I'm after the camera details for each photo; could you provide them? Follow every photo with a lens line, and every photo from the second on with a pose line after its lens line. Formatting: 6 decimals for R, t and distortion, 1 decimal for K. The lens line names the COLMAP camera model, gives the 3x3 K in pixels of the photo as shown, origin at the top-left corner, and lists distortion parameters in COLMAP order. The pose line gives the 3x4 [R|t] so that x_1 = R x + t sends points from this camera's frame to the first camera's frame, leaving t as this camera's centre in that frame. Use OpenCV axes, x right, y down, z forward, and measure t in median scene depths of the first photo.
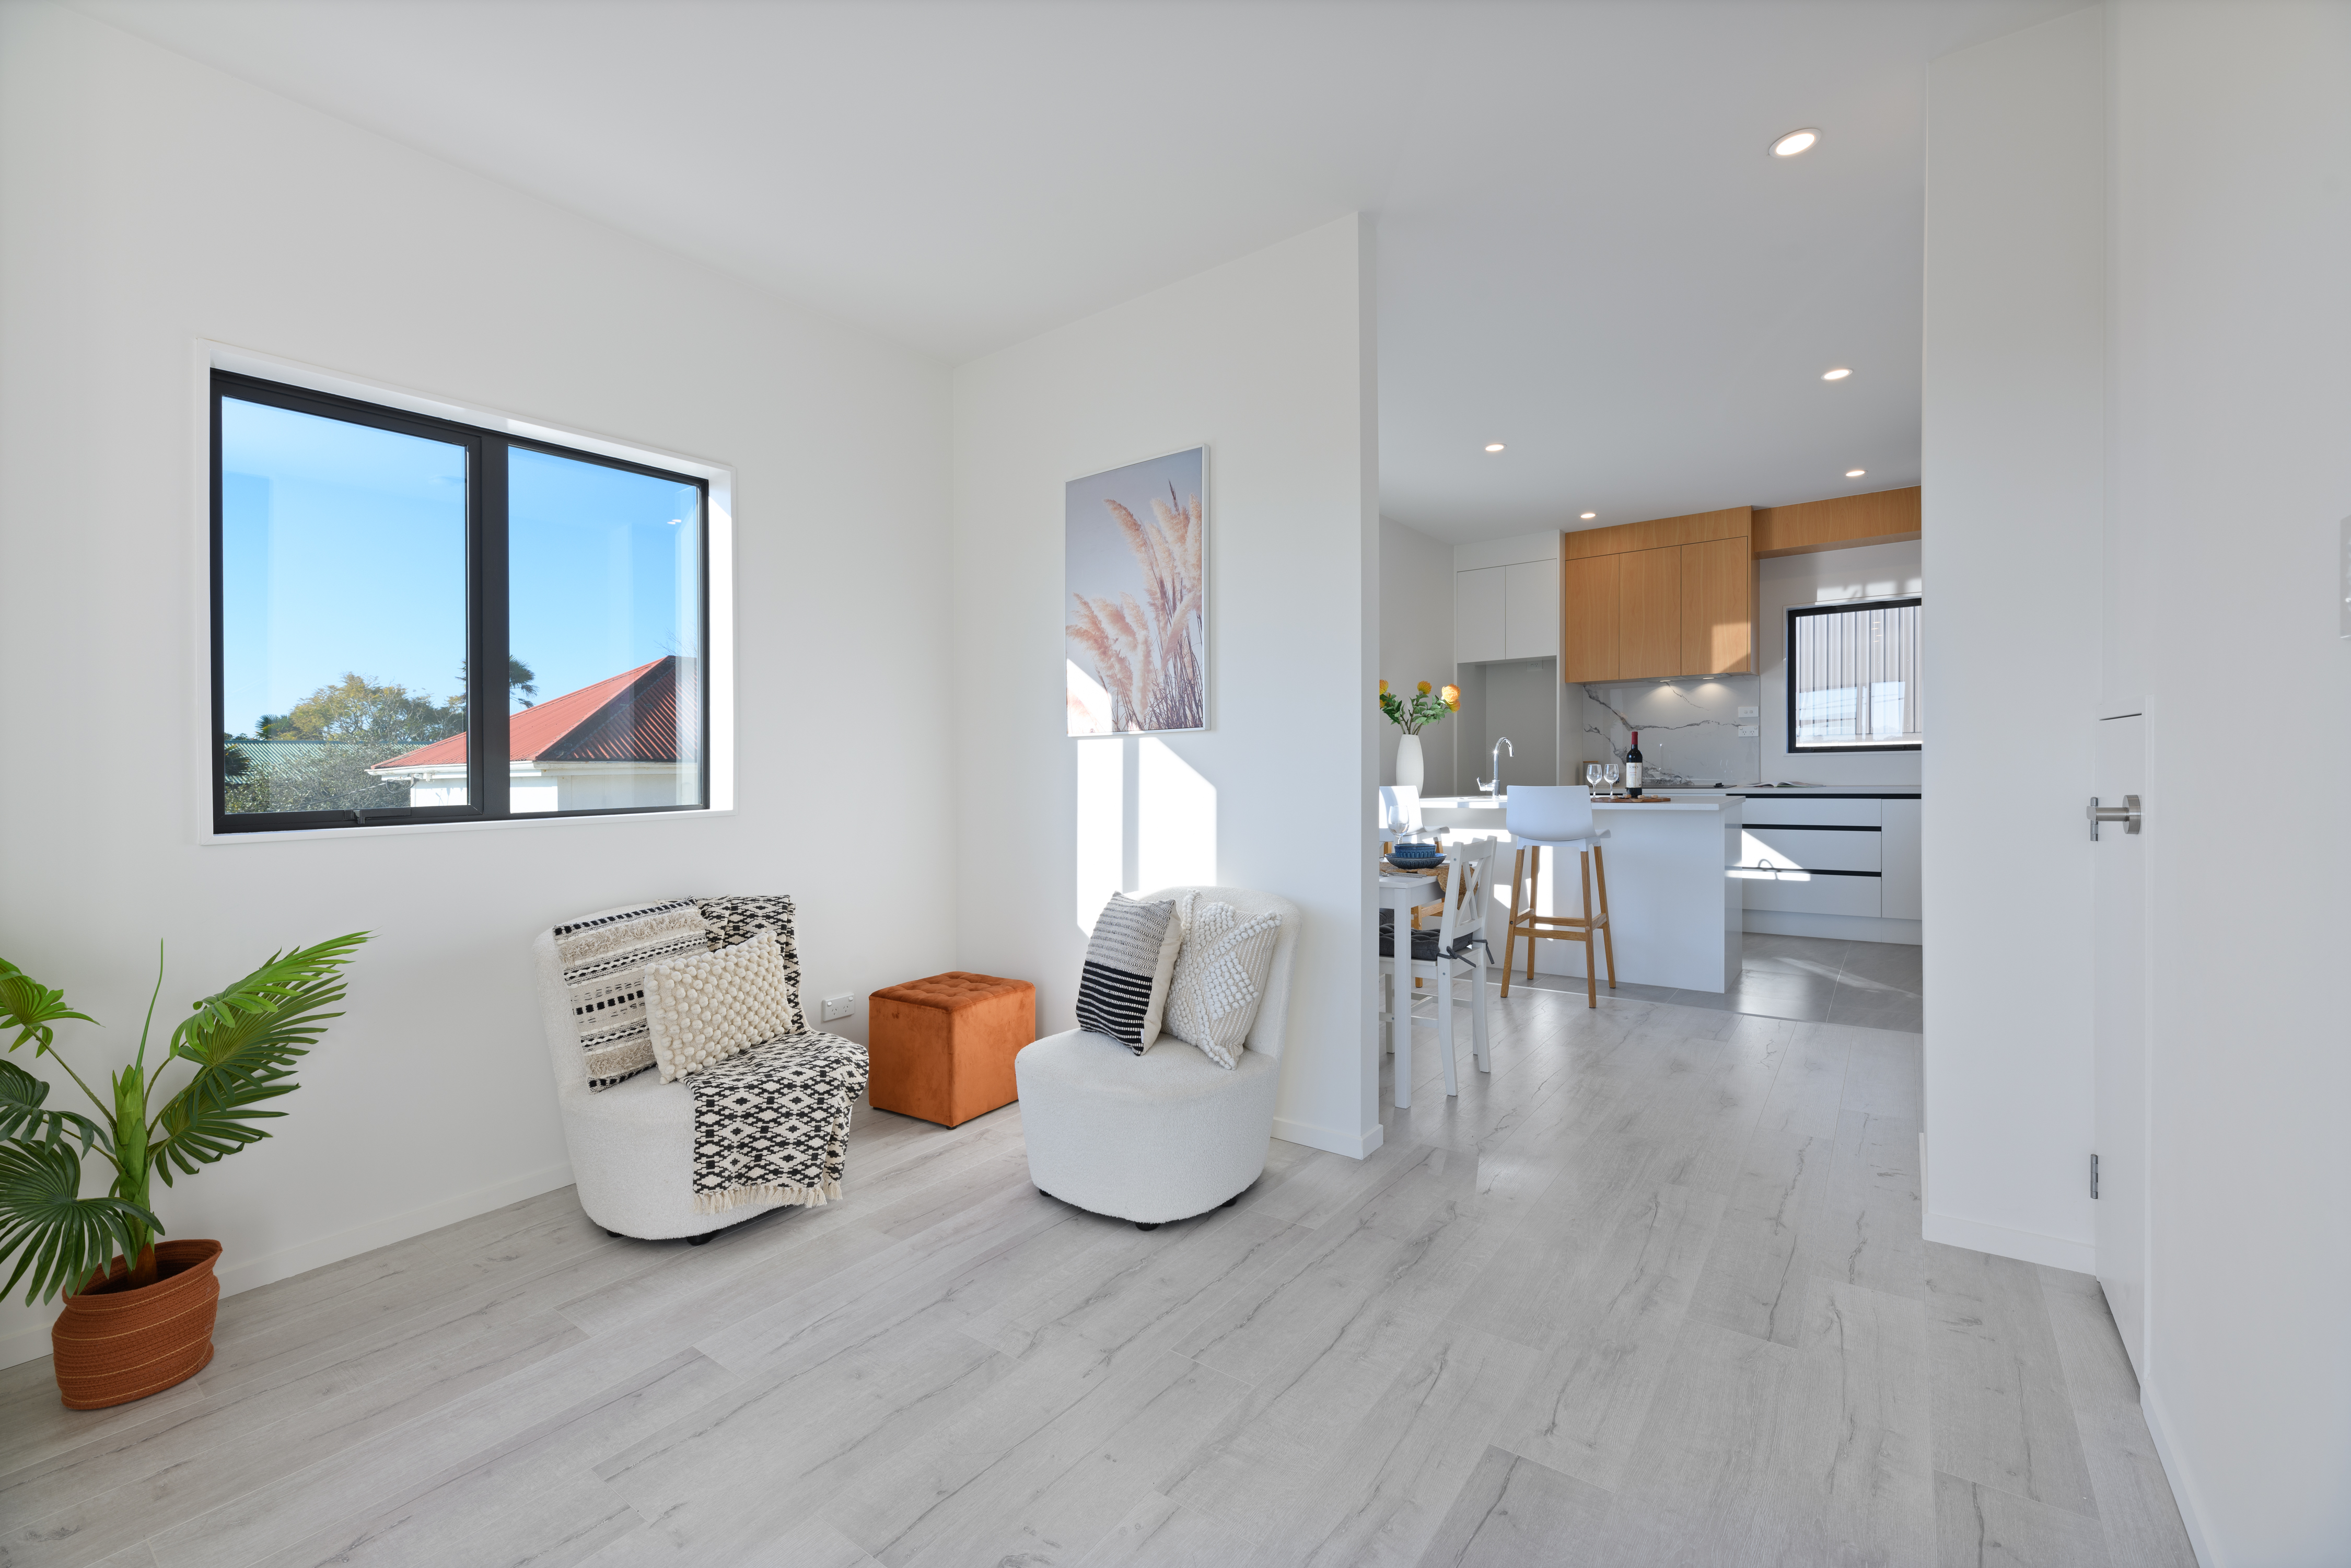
lens RADIAL K [[1006.8, 0, 1146.7], [0, 1006.8, 776.2], [0, 0, 1]] dist [-0.001075, -0.000181]
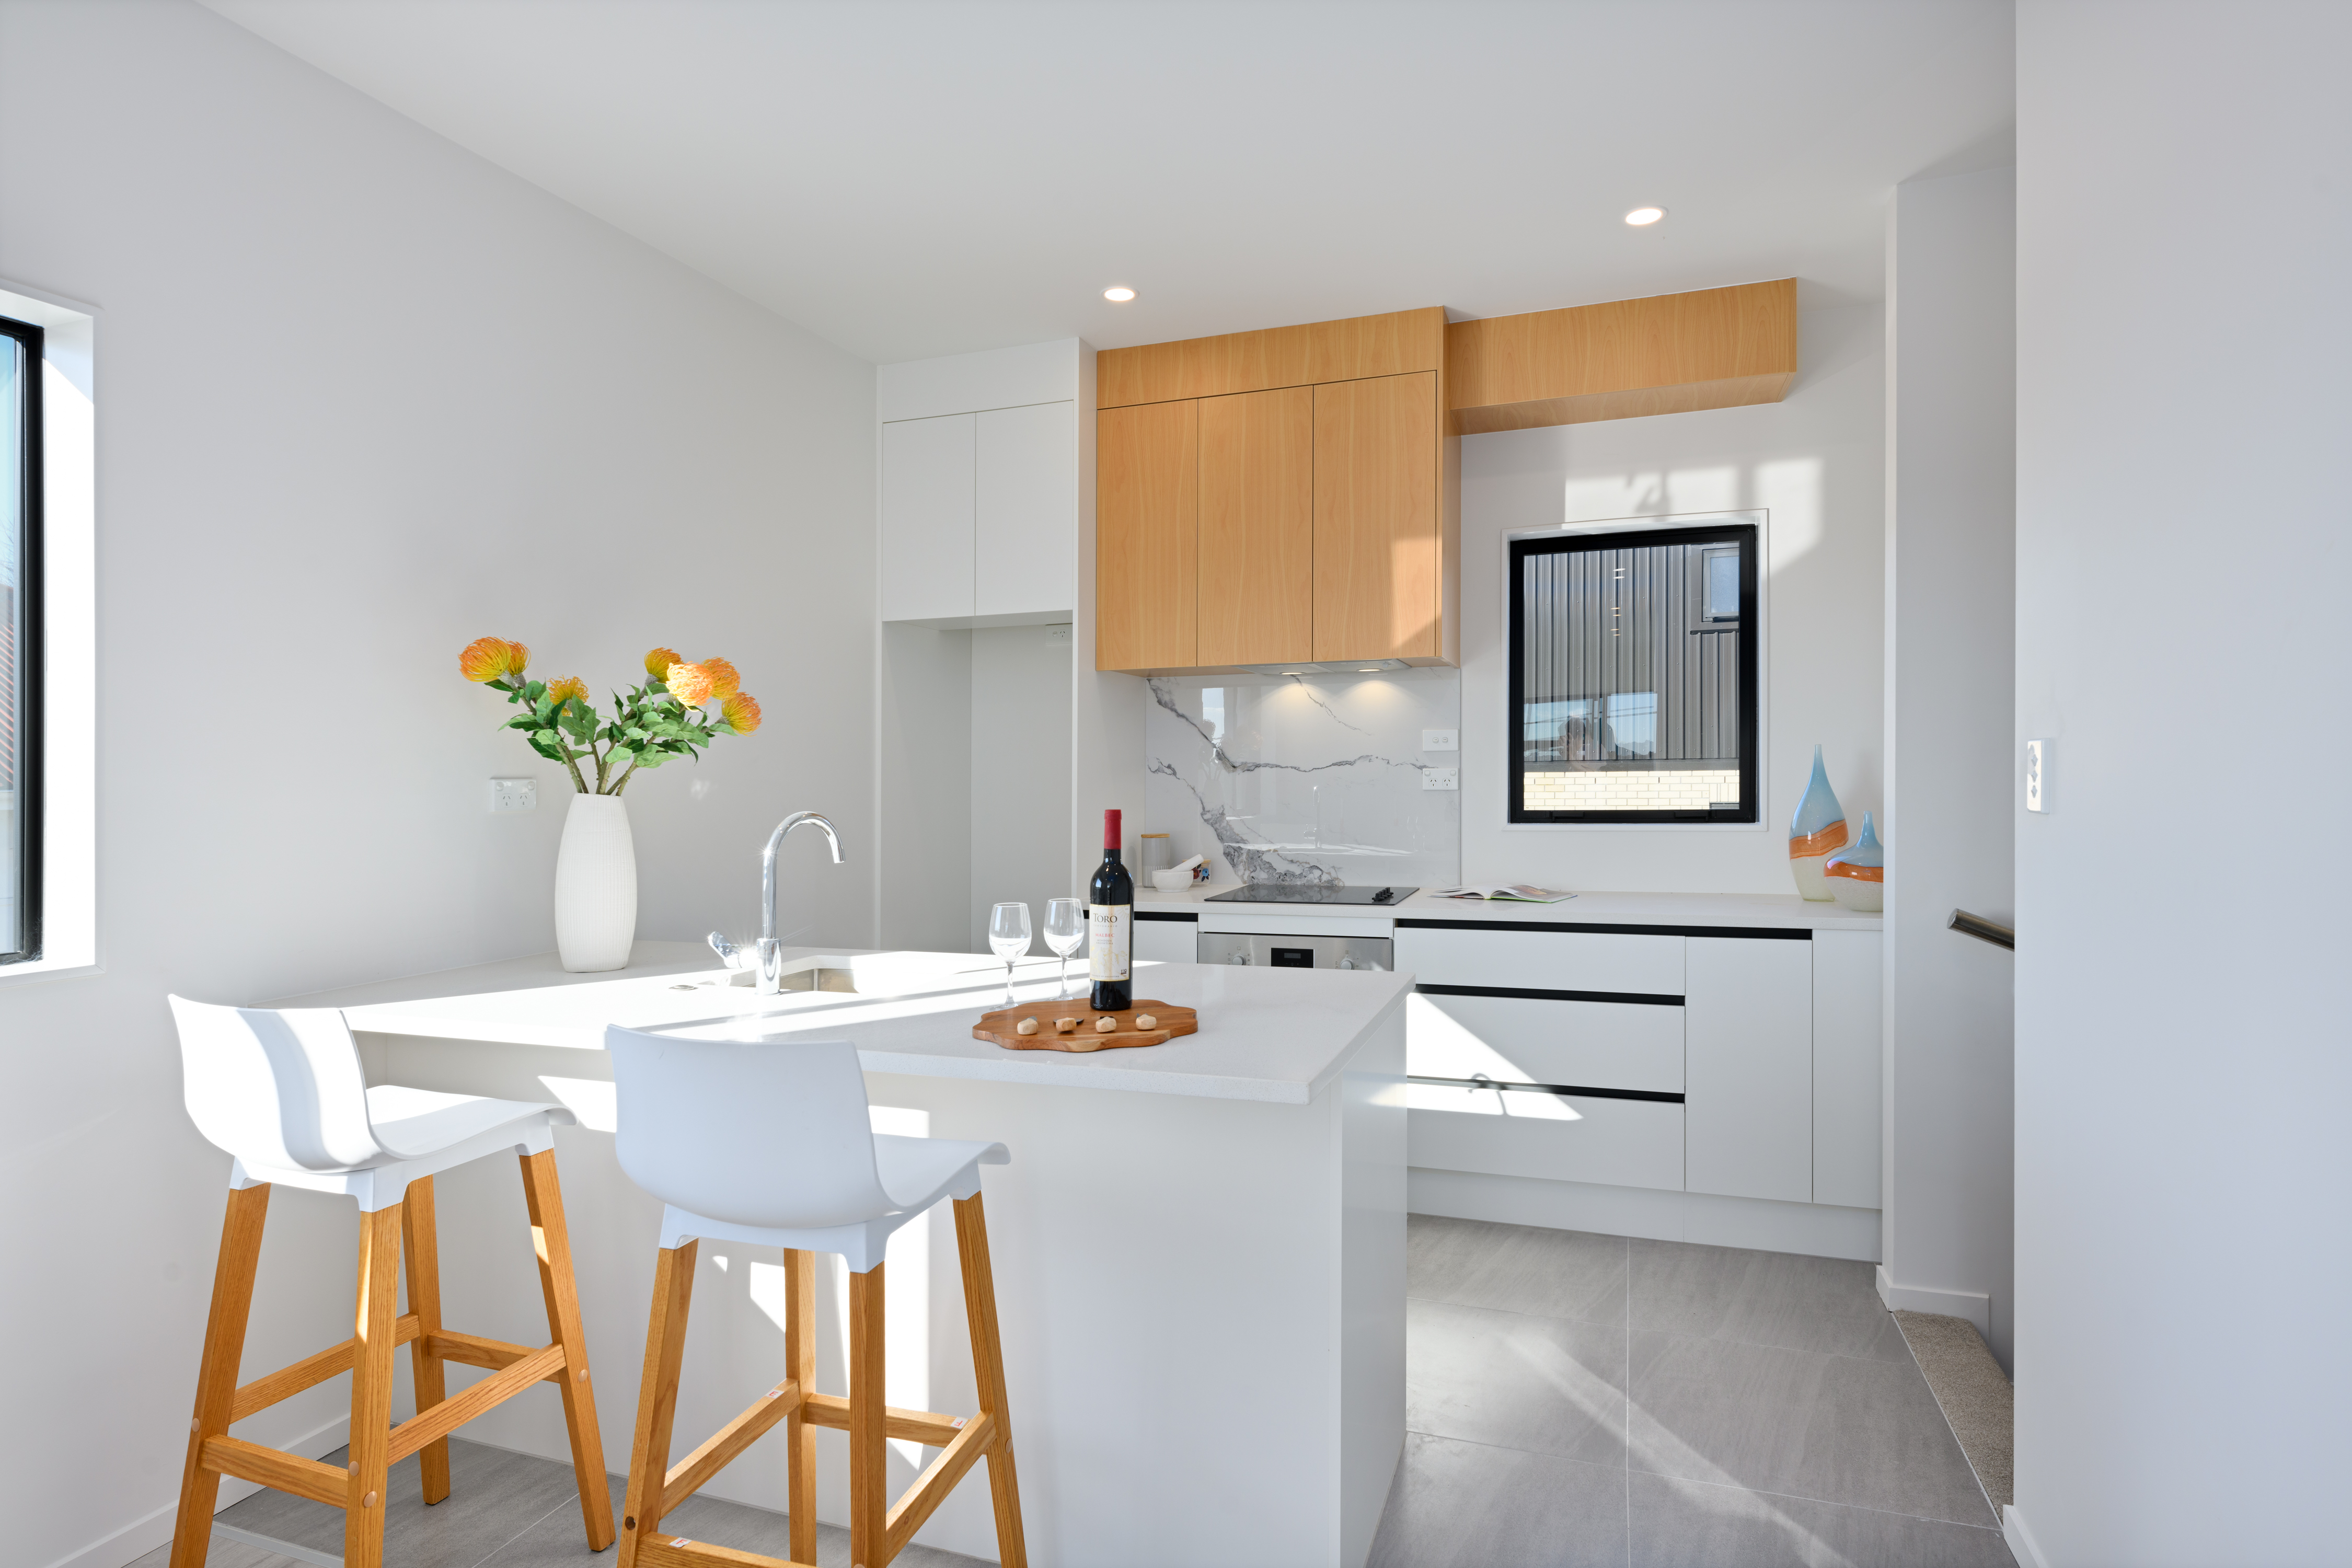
lens RADIAL K [[1206.5, 0, 1210.9], [0, 1206.5, 788.5], [0, 0, 1]] dist [-0.003691, -0.000552]
pose [[0.946885, 0.002624, 0.321563, 0.422346], [-0.002078, 0.999996, -0.002042, -0.054401], [-0.321567, 0.001266, 0.946886, 0.667812]]
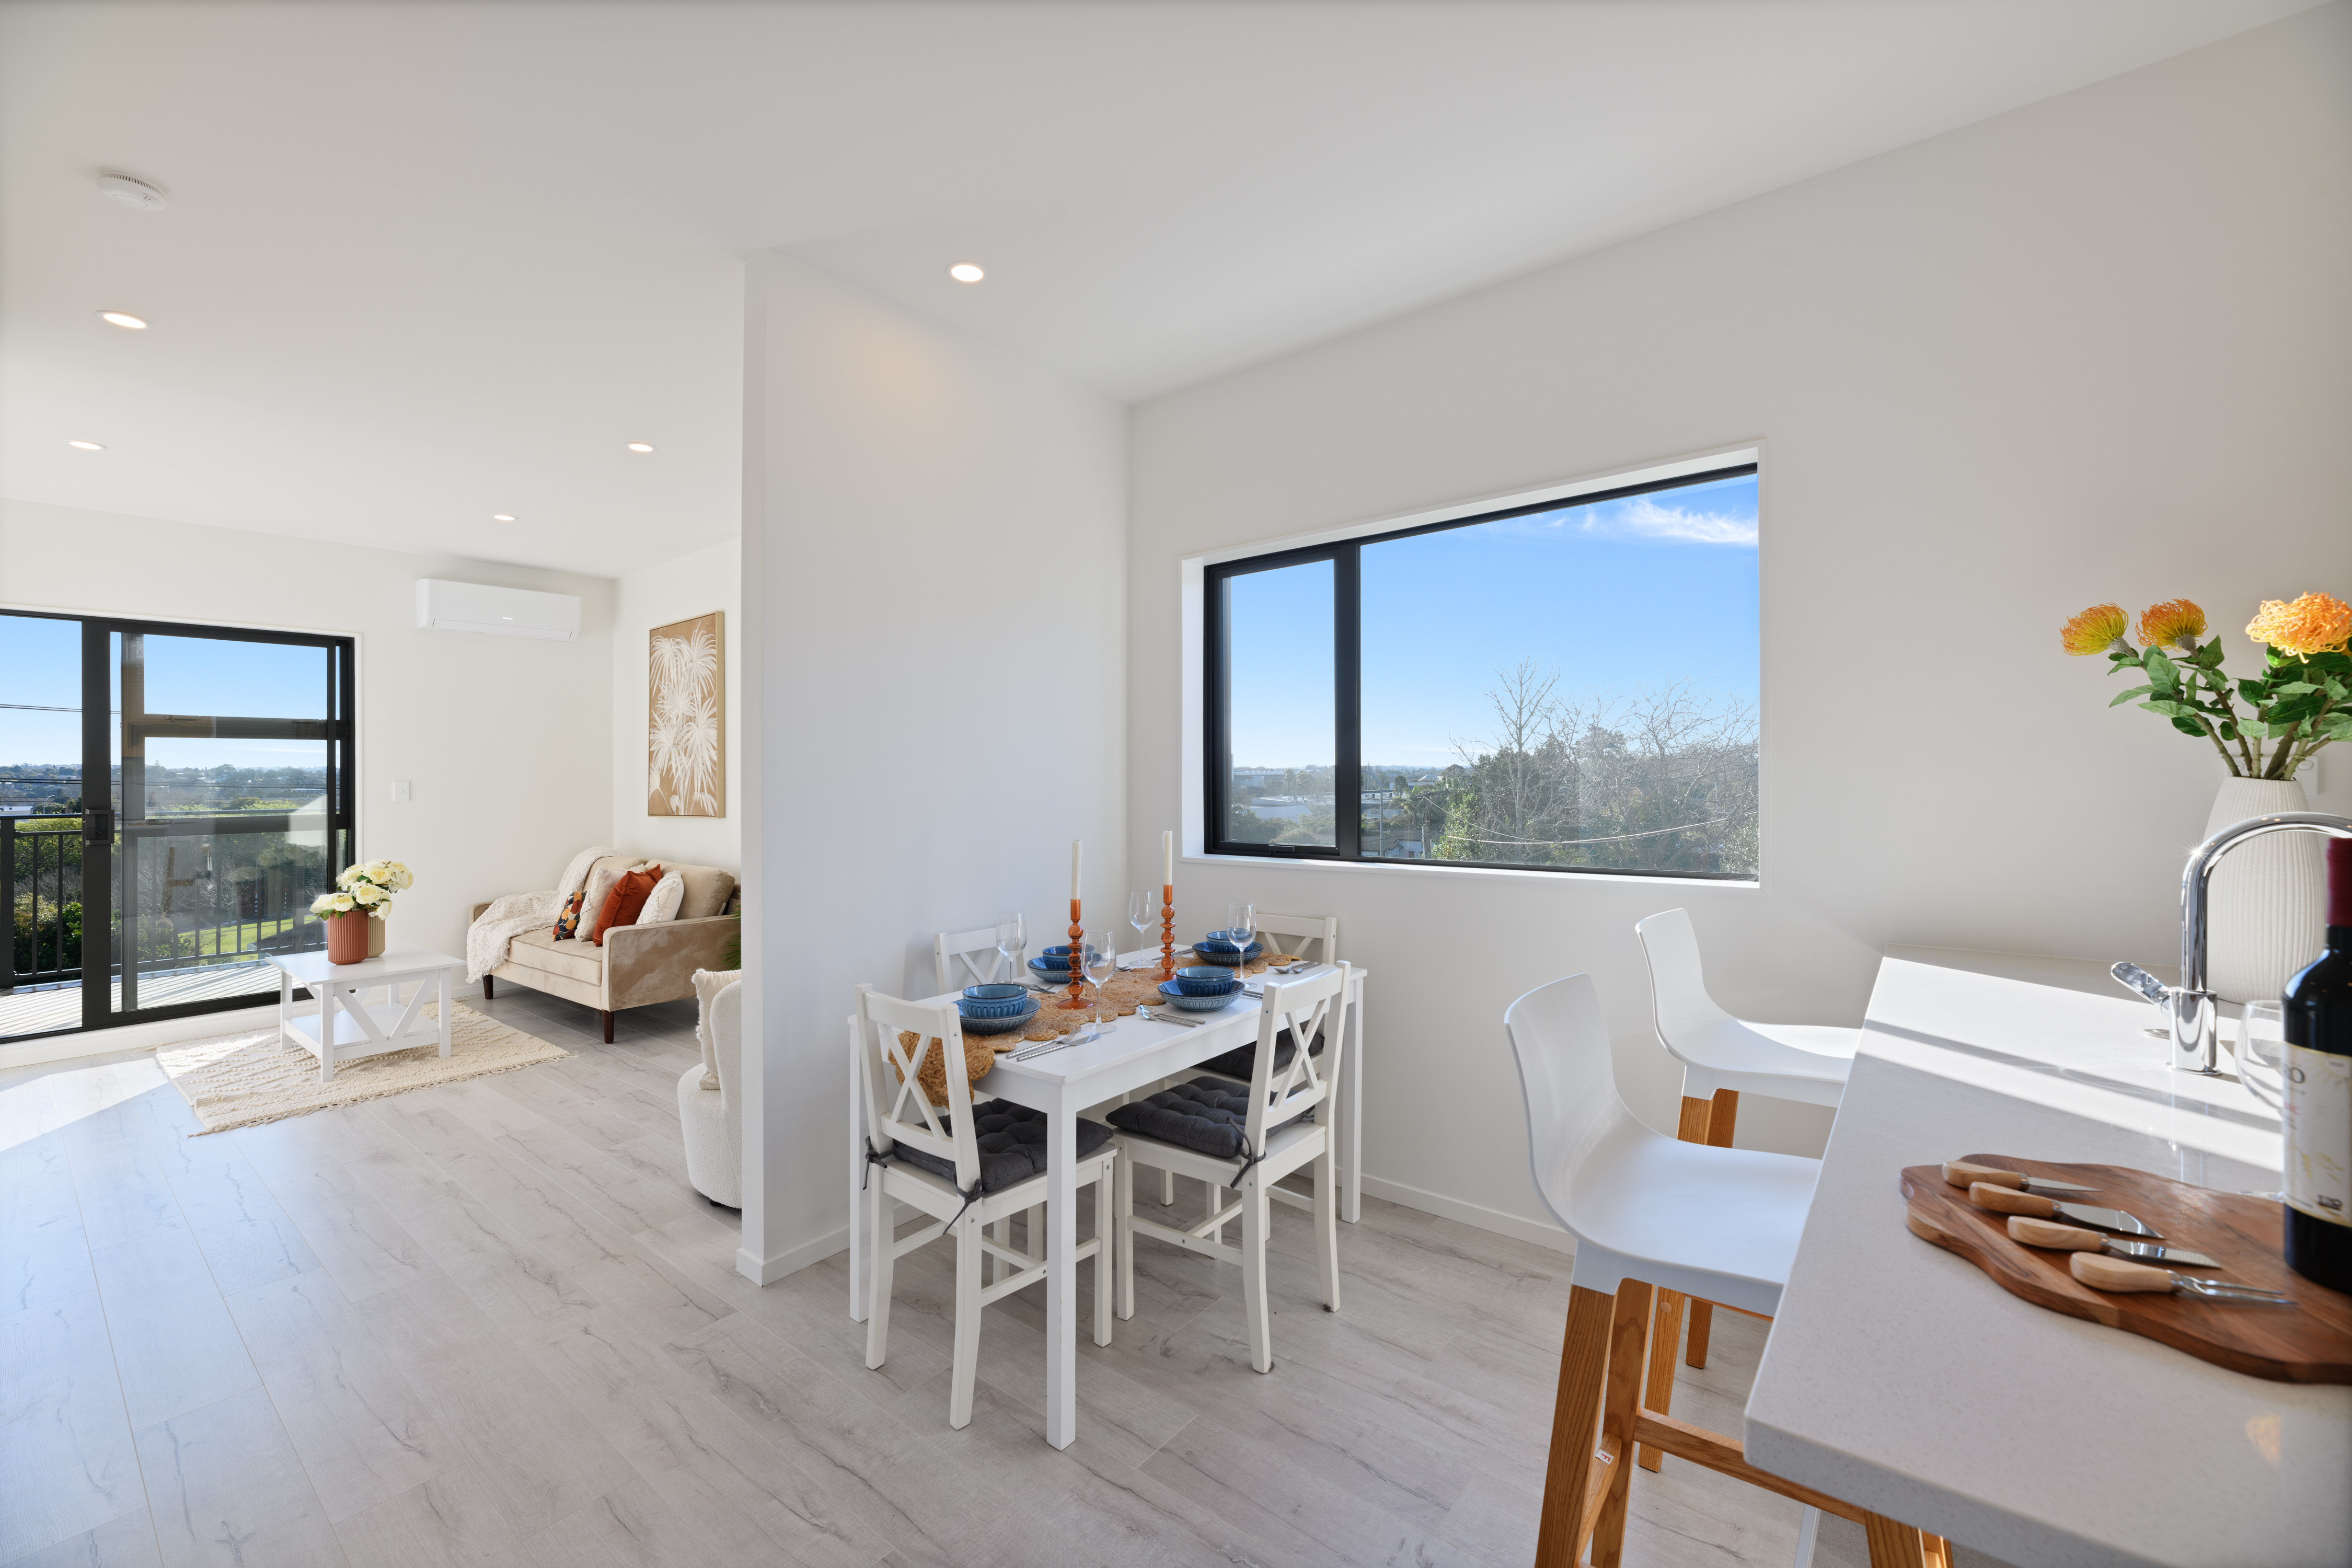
lens RADIAL K [[944.4, 0, 1169.7], [0, 944.4, 758.8], [0, 0, 1]] dist [-0.000110, 0.000174]
pose [[-0.029879, 0.002149, -0.999551, 0.658102], [0.003220, 0.999993, 0.002054, -0.059916], [0.999548, -0.003157, -0.029885, 0.869161]]
